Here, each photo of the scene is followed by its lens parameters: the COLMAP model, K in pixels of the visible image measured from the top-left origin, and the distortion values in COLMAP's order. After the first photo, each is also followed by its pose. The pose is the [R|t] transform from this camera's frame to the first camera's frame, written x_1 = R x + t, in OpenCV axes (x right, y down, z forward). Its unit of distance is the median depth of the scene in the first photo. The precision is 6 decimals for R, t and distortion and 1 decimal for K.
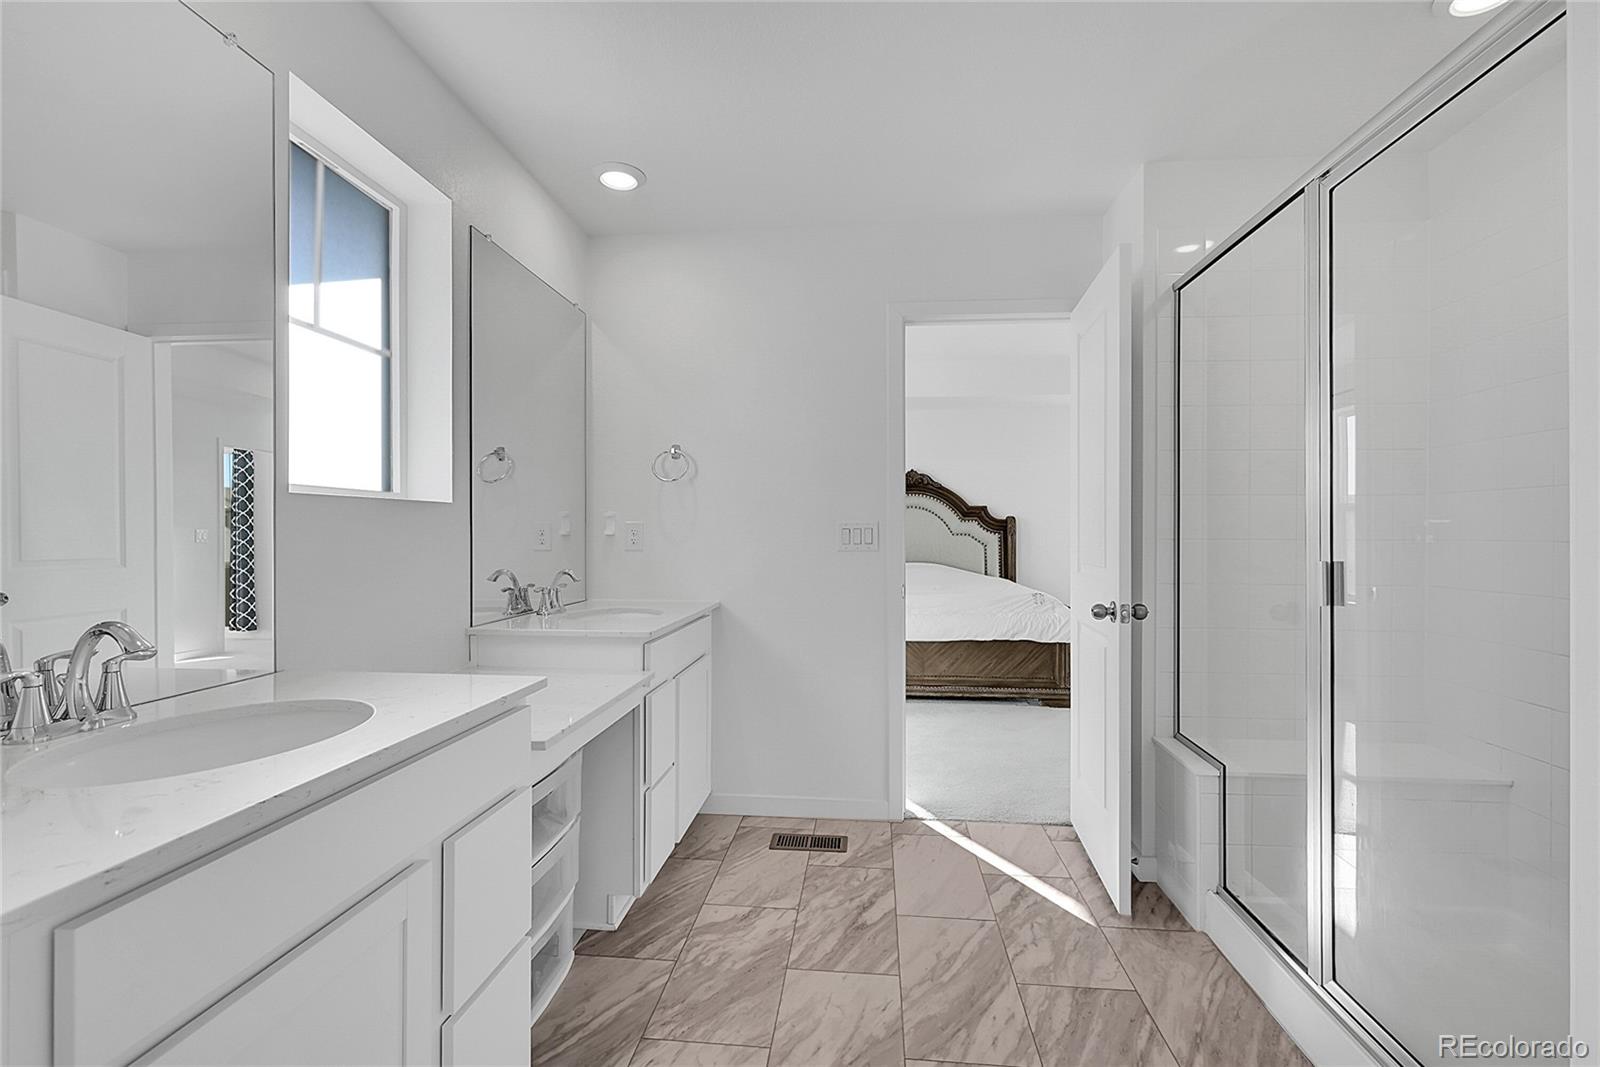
lens RADIAL K [[717.4, 0, 797.7], [0, 717.4, 531.8], [0, 0, 1]] dist [-0.003755, -0.000835]
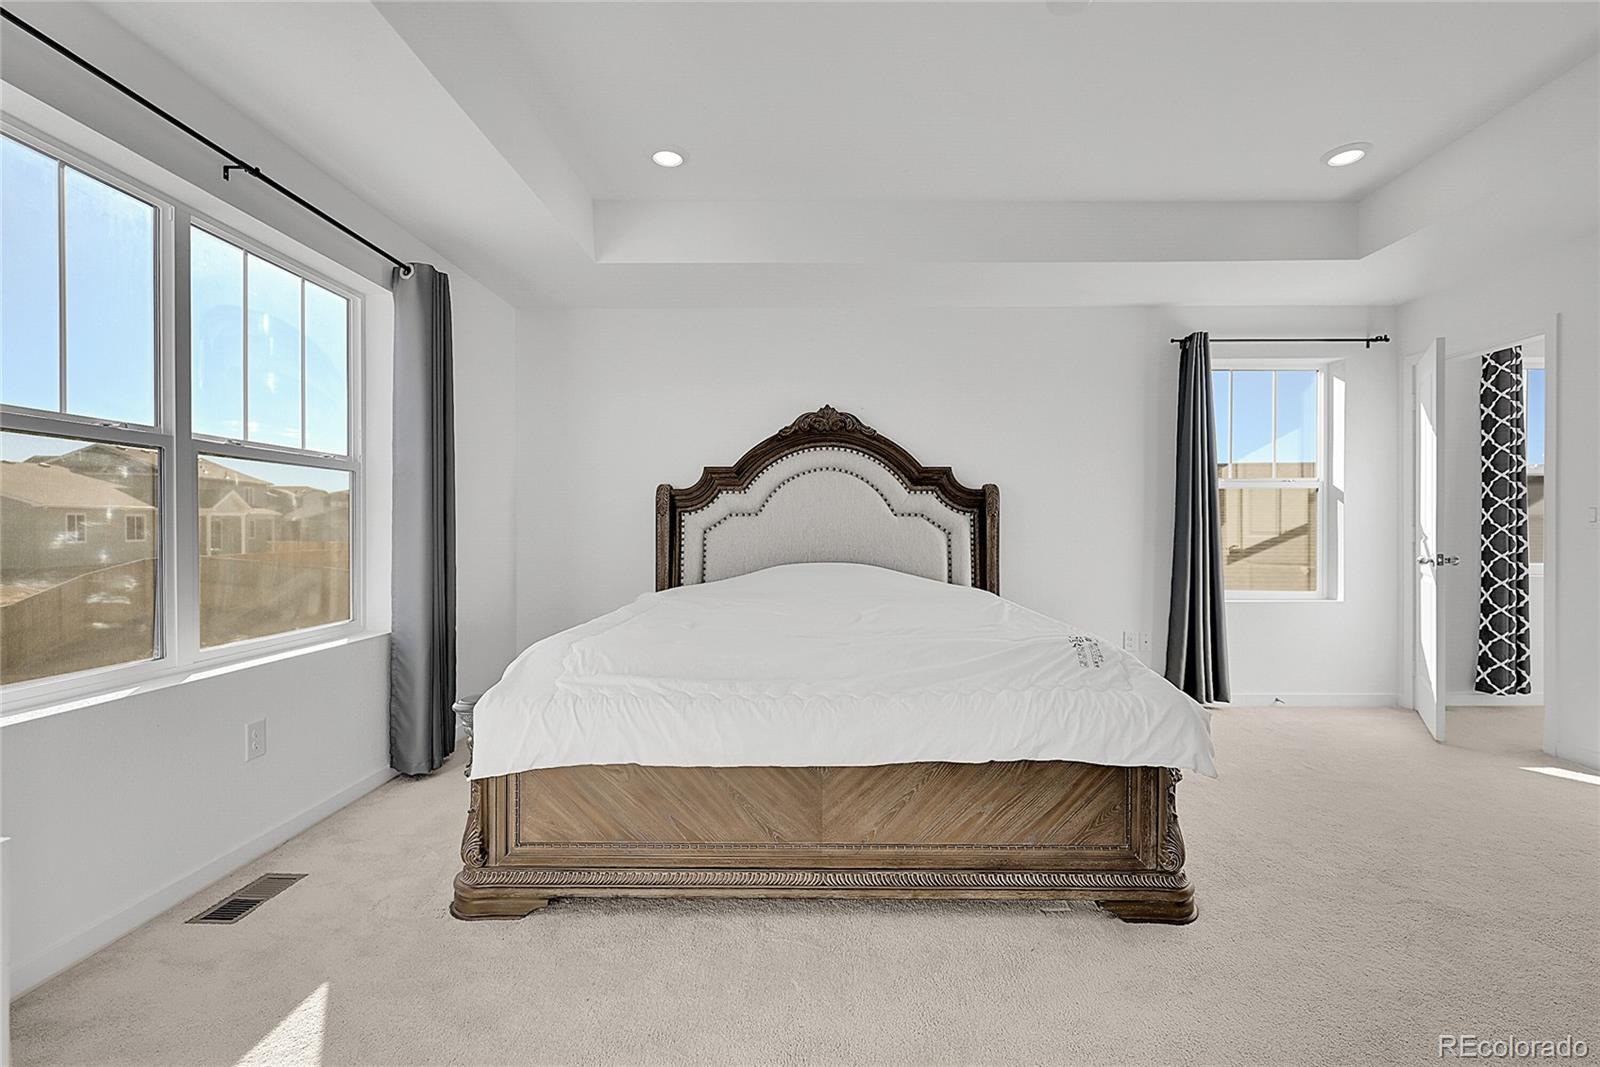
lens RADIAL K [[717.4, 0, 805.2], [0, 717.4, 529.7], [0, 0, 1]] dist [-0.003755, -0.000835]
pose [[0.996583, -0.003697, 0.082510, 0.093772], [0.002995, 0.999958, 0.008629, 0.010829], [-0.082539, -0.008352, 0.996553, 0.417514]]
